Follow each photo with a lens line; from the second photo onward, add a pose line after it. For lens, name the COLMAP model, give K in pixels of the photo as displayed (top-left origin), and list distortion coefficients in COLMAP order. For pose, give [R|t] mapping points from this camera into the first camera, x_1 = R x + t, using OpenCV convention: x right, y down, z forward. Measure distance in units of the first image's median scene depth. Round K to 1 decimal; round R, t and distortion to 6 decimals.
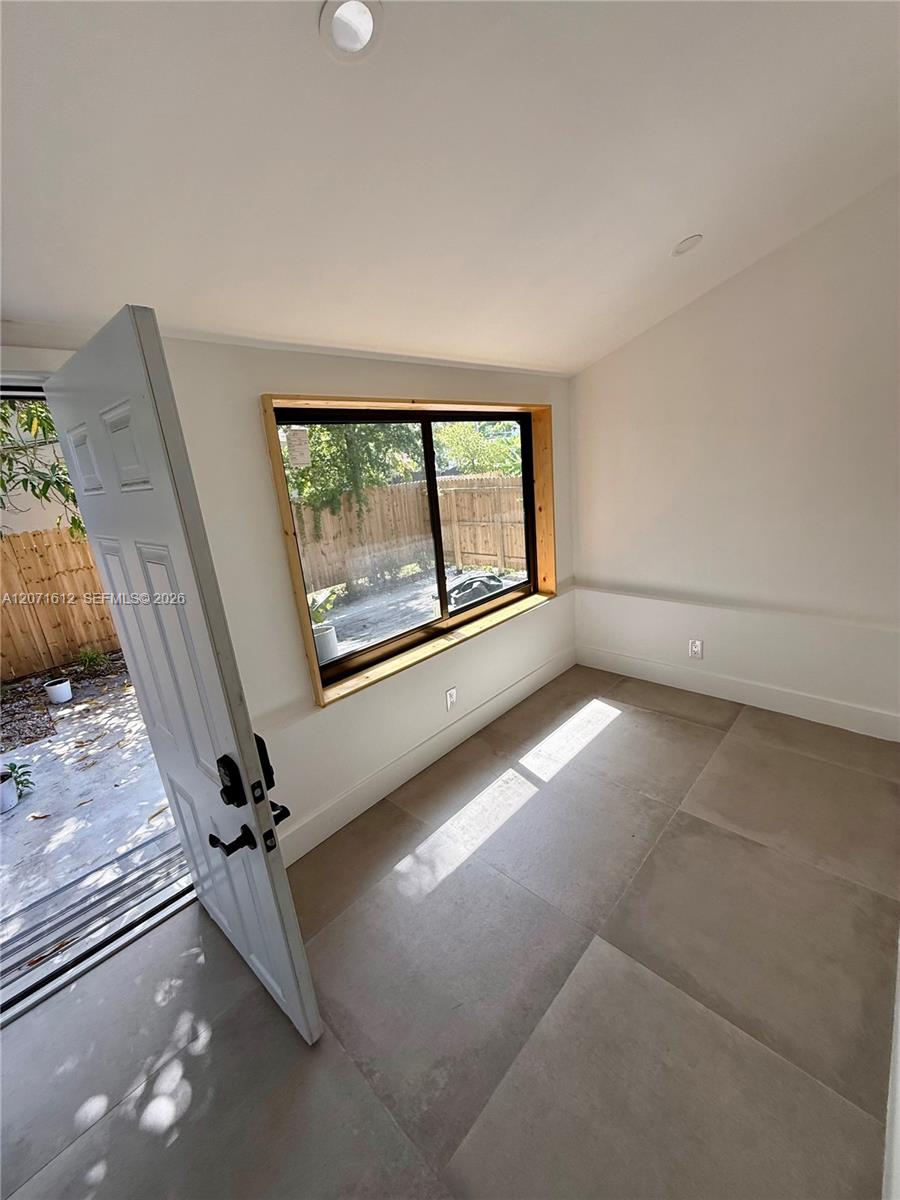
lens RADIAL K [[477.5, 0, 449.8], [0, 477.5, 597.1], [0, 0, 1]] dist [0.000593, -0.000464]
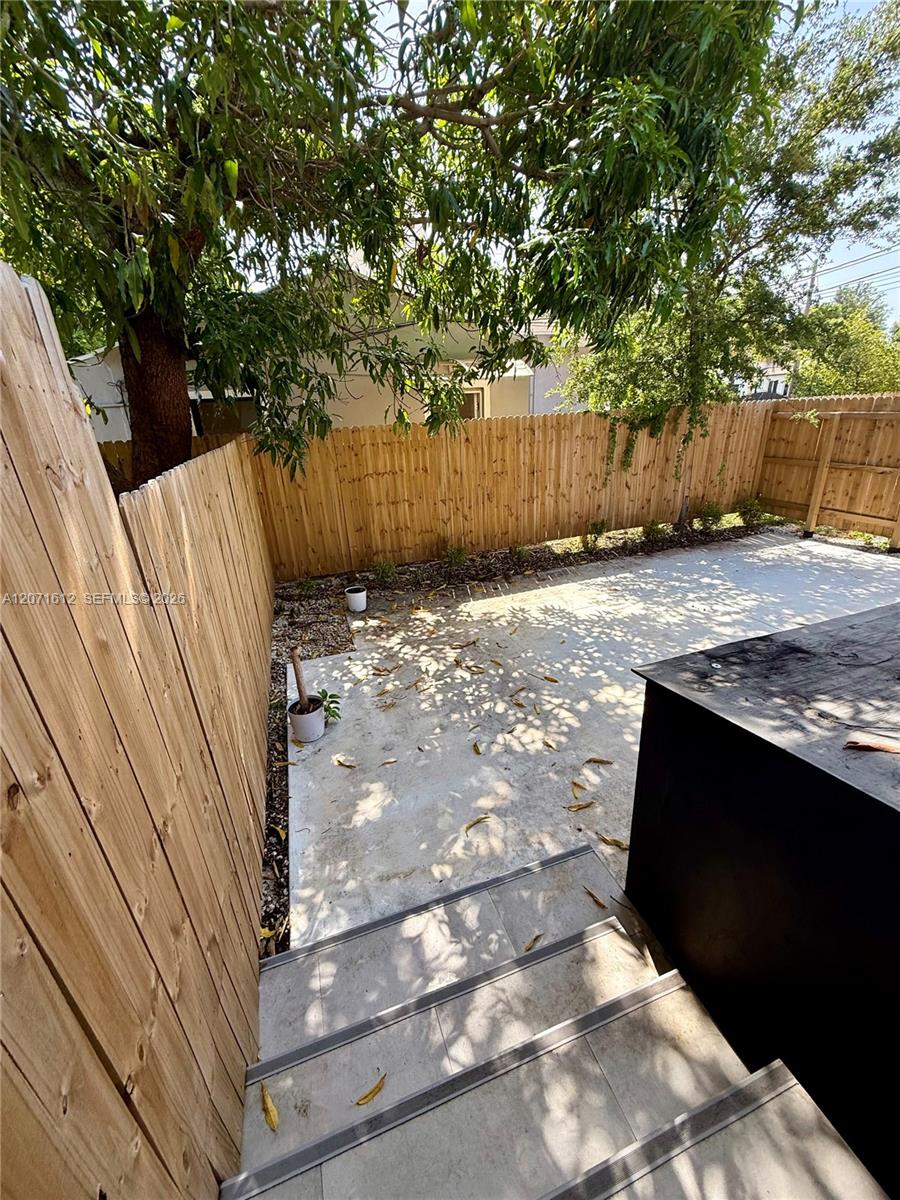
lens RADIAL K [[478.7, 0, 449.2], [0, 478.7, 600.2], [0, 0, 1]] dist [-0.001368, 0.000541]
pose [[0.886507, 0.216828, -0.408769, -0.251268], [-0.156512, 0.971854, 0.176081, -0.000539], [0.435443, -0.092120, 0.895491, 0.212034]]
